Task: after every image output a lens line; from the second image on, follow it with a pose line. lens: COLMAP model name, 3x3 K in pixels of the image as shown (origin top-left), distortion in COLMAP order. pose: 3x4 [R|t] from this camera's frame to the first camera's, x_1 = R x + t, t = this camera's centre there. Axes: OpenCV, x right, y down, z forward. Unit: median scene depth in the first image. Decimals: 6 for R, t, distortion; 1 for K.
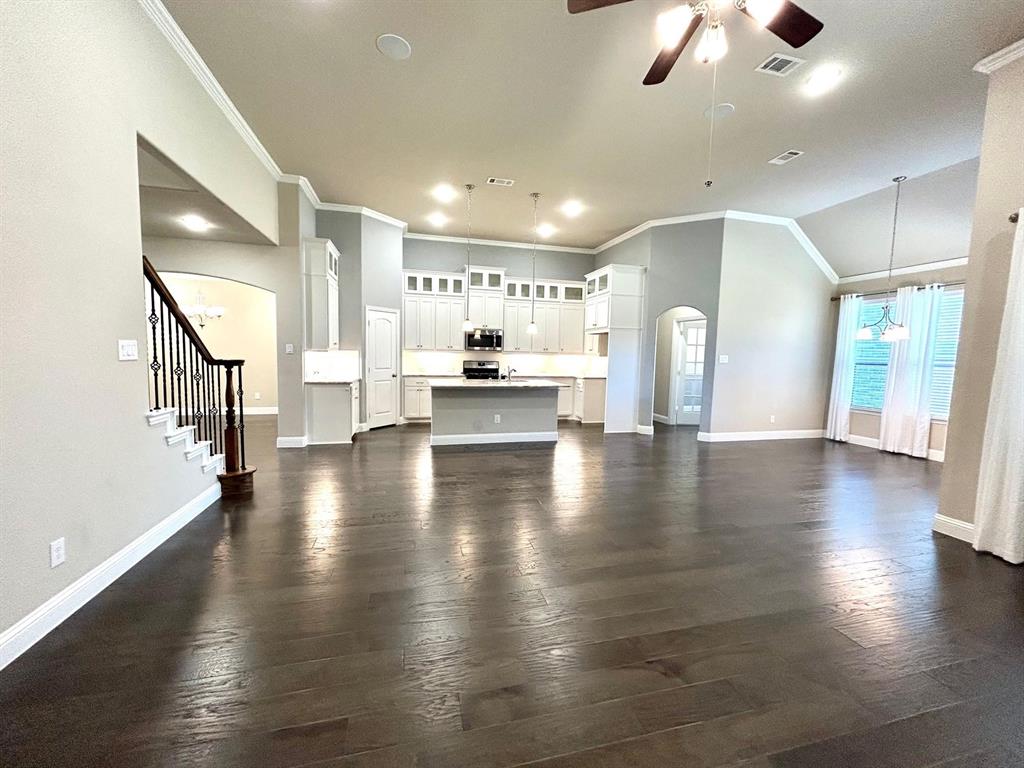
lens RADIAL K [[414.6, 0, 510.0], [0, 414.6, 385.0], [0, 0, 1]] dist [-0.000606, 0.000405]
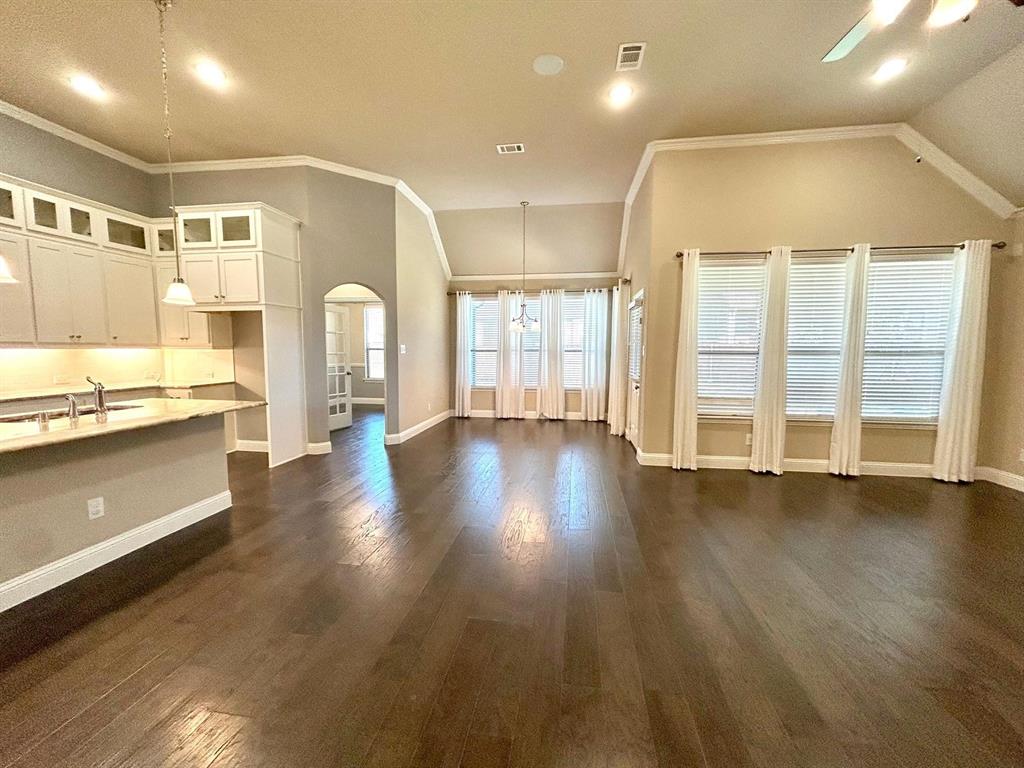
lens RADIAL K [[414.6, 0, 516.8], [0, 414.6, 383.6], [0, 0, 1]] dist [-0.000606, 0.000405]
pose [[0.384402, -0.099457, 0.917793, -0.195115], [0.077241, 0.994159, 0.075381, -0.032420], [-0.919929, 0.041914, 0.389838, 0.376782]]
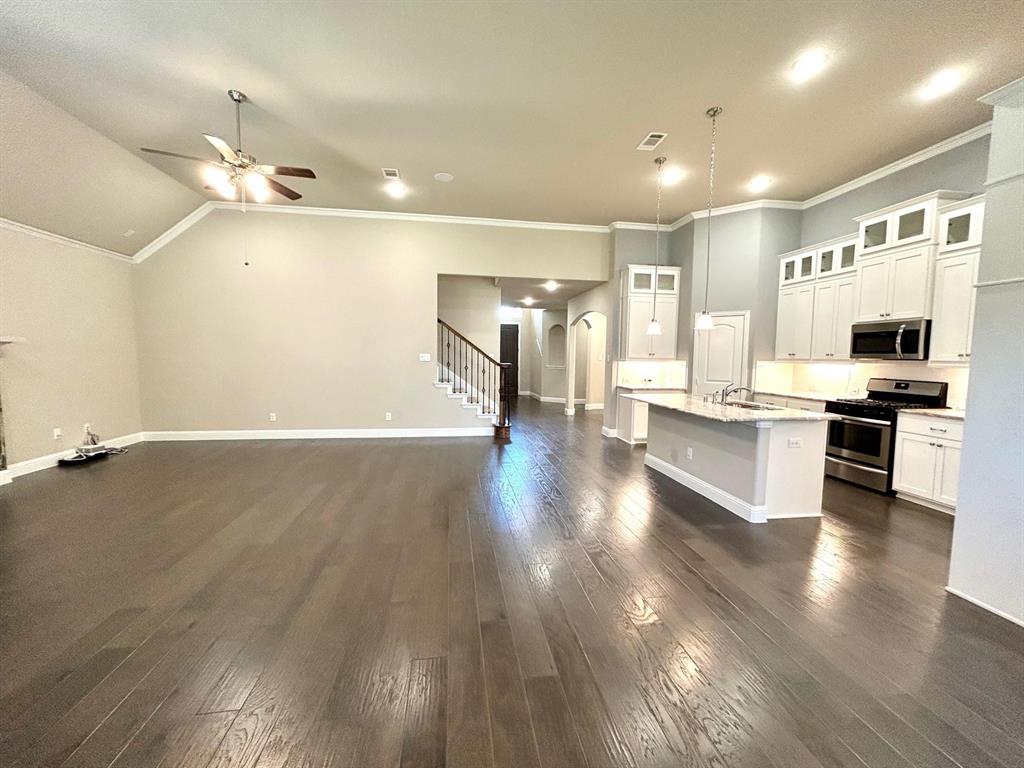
lens RADIAL K [[414.6, 0, 513.4], [0, 414.6, 387.1], [0, 0, 1]] dist [-0.000606, 0.000405]
pose [[-0.094611, 0.052478, -0.994130, 0.585465], [-0.093850, 0.993692, 0.061387, -0.039115], [0.991081, 0.099107, -0.089090, 0.624849]]
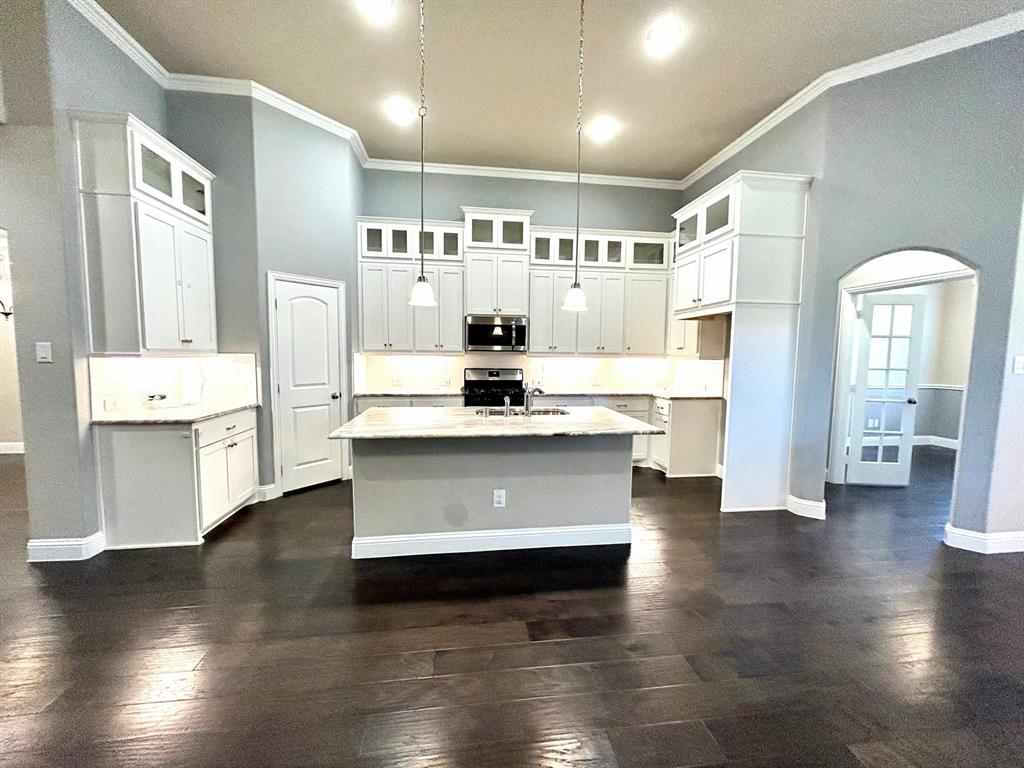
lens RADIAL K [[414.6, 0, 511.0], [0, 414.6, 385.3], [0, 0, 1]] dist [-0.000606, 0.000405]
pose [[0.993422, -0.001745, -0.114493, 0.029701], [0.001513, 0.999997, -0.002120, -0.036220], [0.114497, 0.001933, 0.993422, 0.449777]]
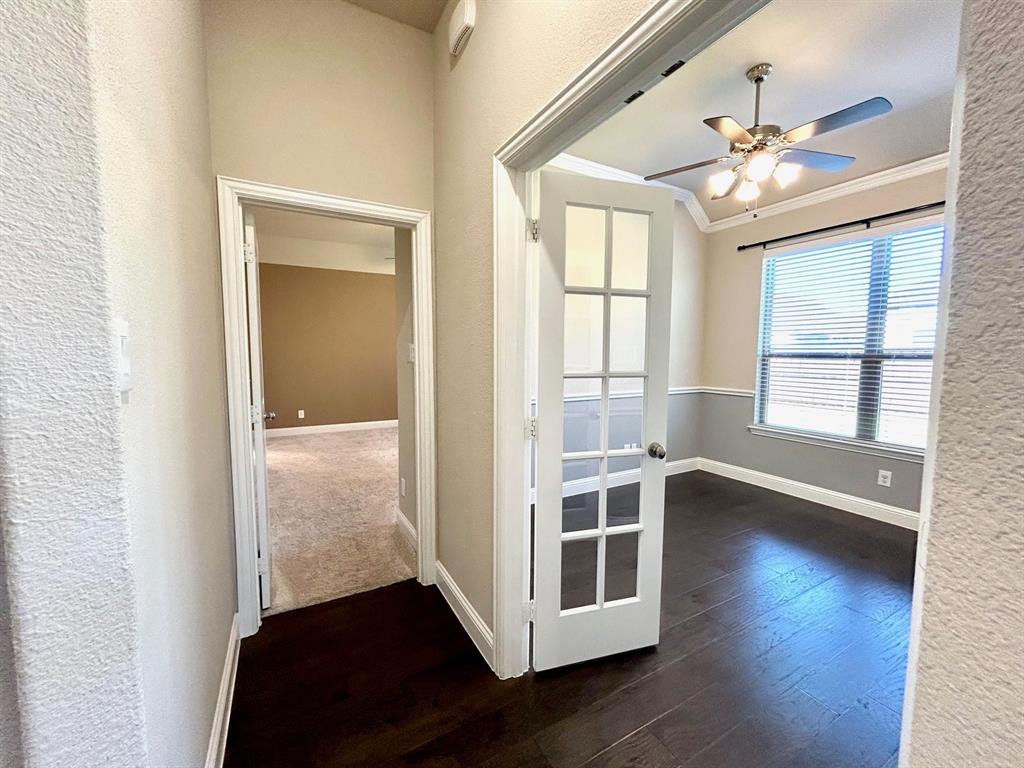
lens RADIAL K [[414.6, 0, 511.8], [0, 414.6, 383.4], [0, 0, 1]] dist [-0.000606, 0.000405]
pose [[0.966450, -0.037917, 0.254041, 0.378252], [0.038824, 0.999245, 0.001444, -0.056853], [-0.253904, 0.008467, 0.967192, 0.877338]]
